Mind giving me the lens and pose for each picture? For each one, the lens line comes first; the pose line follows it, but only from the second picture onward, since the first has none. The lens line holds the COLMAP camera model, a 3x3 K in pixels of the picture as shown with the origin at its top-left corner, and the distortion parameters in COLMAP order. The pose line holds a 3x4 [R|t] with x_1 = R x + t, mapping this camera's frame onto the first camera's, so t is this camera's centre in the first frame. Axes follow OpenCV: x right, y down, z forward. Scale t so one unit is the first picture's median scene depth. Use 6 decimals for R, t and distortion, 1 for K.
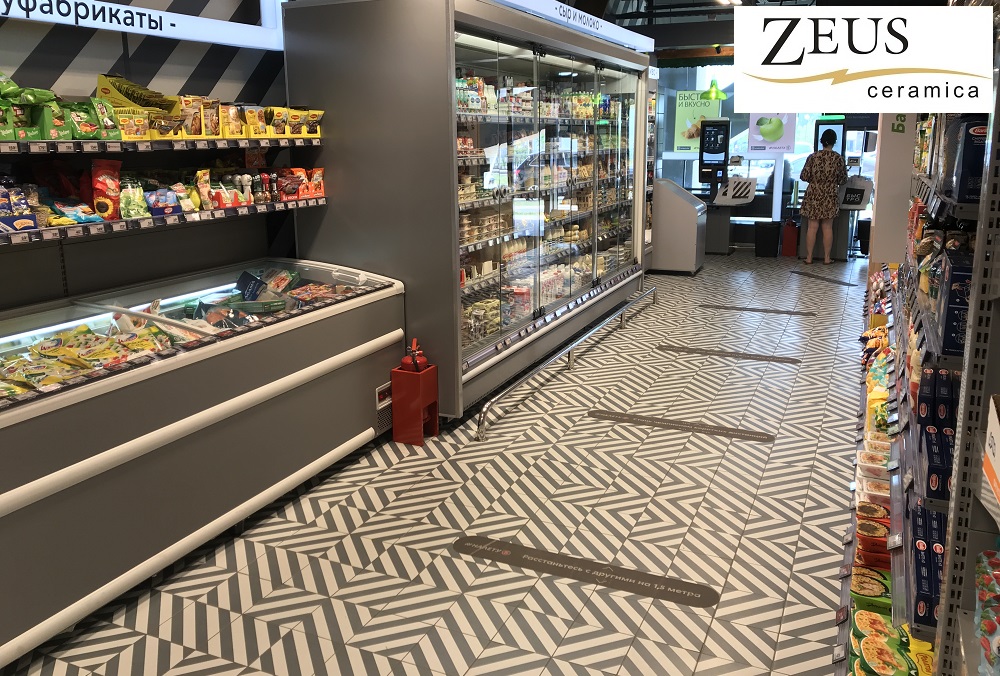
lens RADIAL K [[803.8, 0, 476.4], [0, 803.8, 337.5], [0, 0, 1]] dist [-0.039229, -0.006376]
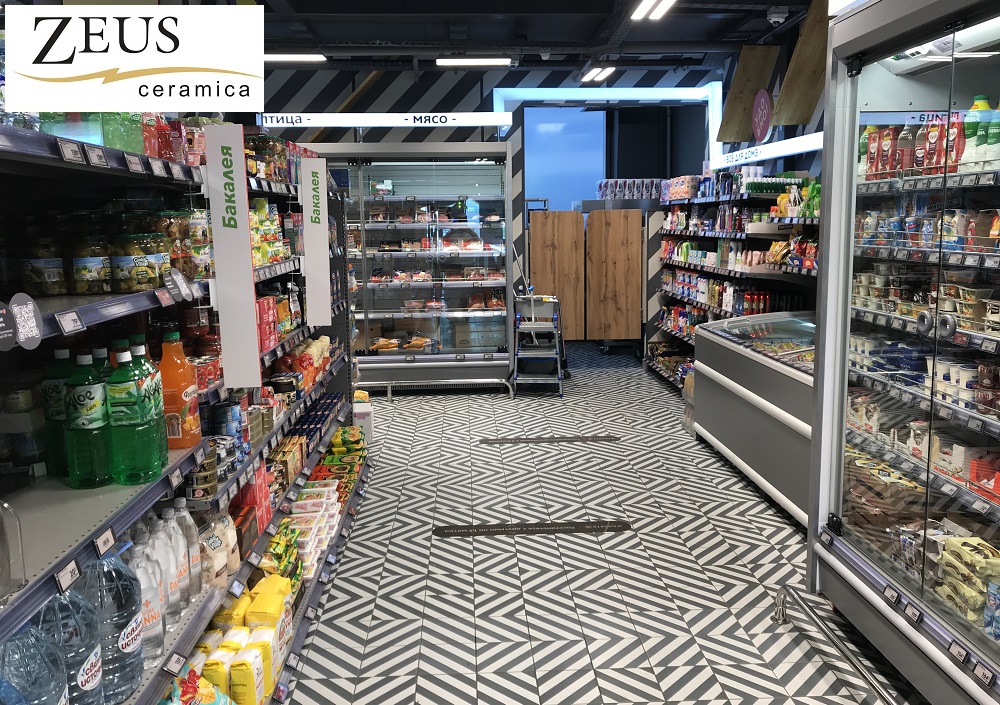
lens RADIAL K [[825.0, 0, 500.0], [0, 825.0, 352.5], [0, 0, 1]] dist [-0.001453, -0.000031]
pose [[-0.878763, 0.102754, -0.466066, 0.817997], [-0.090107, 0.923264, 0.373448, -0.526980], [0.468675, 0.370169, -0.802072, 2.025477]]
